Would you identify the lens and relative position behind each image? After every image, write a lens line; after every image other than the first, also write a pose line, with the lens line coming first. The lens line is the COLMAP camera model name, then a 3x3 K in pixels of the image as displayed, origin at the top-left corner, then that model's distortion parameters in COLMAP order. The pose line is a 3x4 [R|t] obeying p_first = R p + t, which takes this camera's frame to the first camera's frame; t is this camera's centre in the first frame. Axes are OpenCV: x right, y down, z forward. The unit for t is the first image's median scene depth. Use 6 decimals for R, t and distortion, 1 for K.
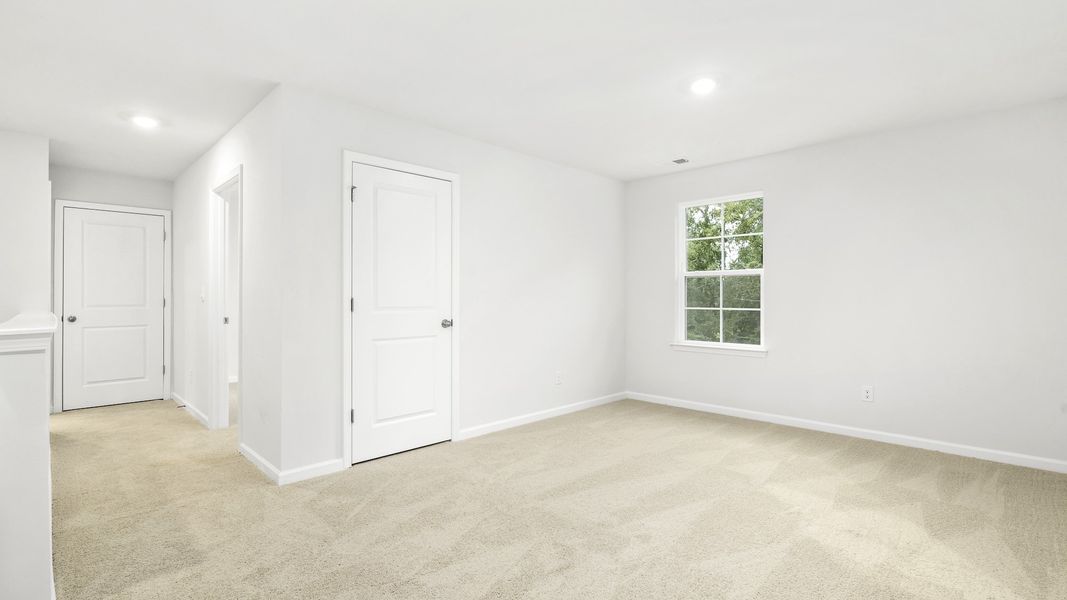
lens RADIAL K [[485.2, 0, 544.0], [0, 485.2, 289.6], [0, 0, 1]] dist [-0.001477, 0.000030]
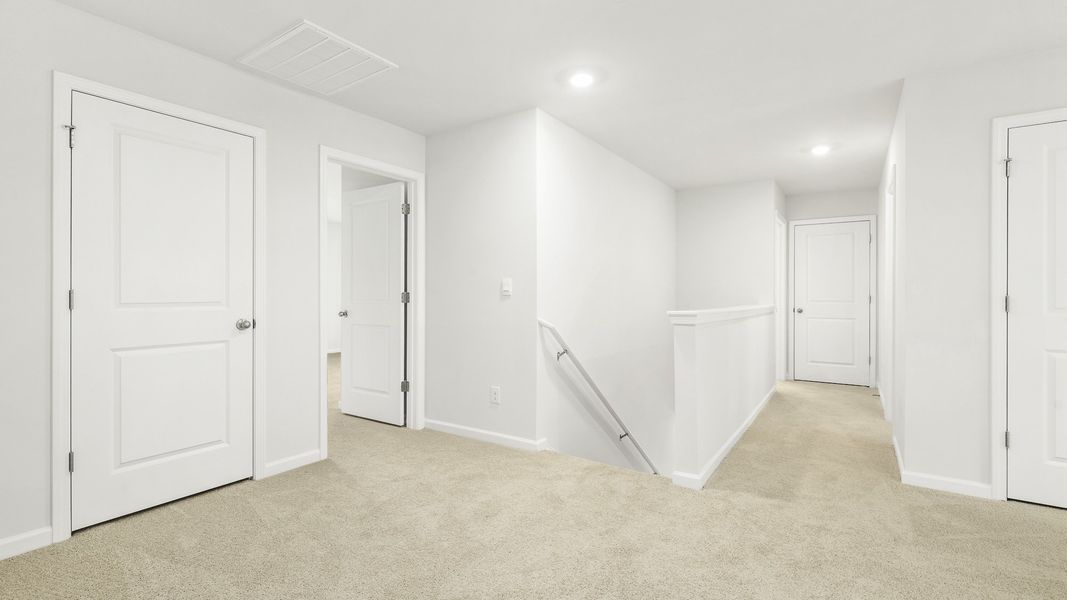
lens RADIAL K [[485.2, 0, 532.0], [0, 485.2, 299.3], [0, 0, 1]] dist [-0.001477, 0.000030]
pose [[0.197024, 0.013447, -0.980306, 0.261394], [0.011940, 0.999799, 0.016114, -0.000421], [0.980326, -0.014880, 0.196824, 0.055922]]
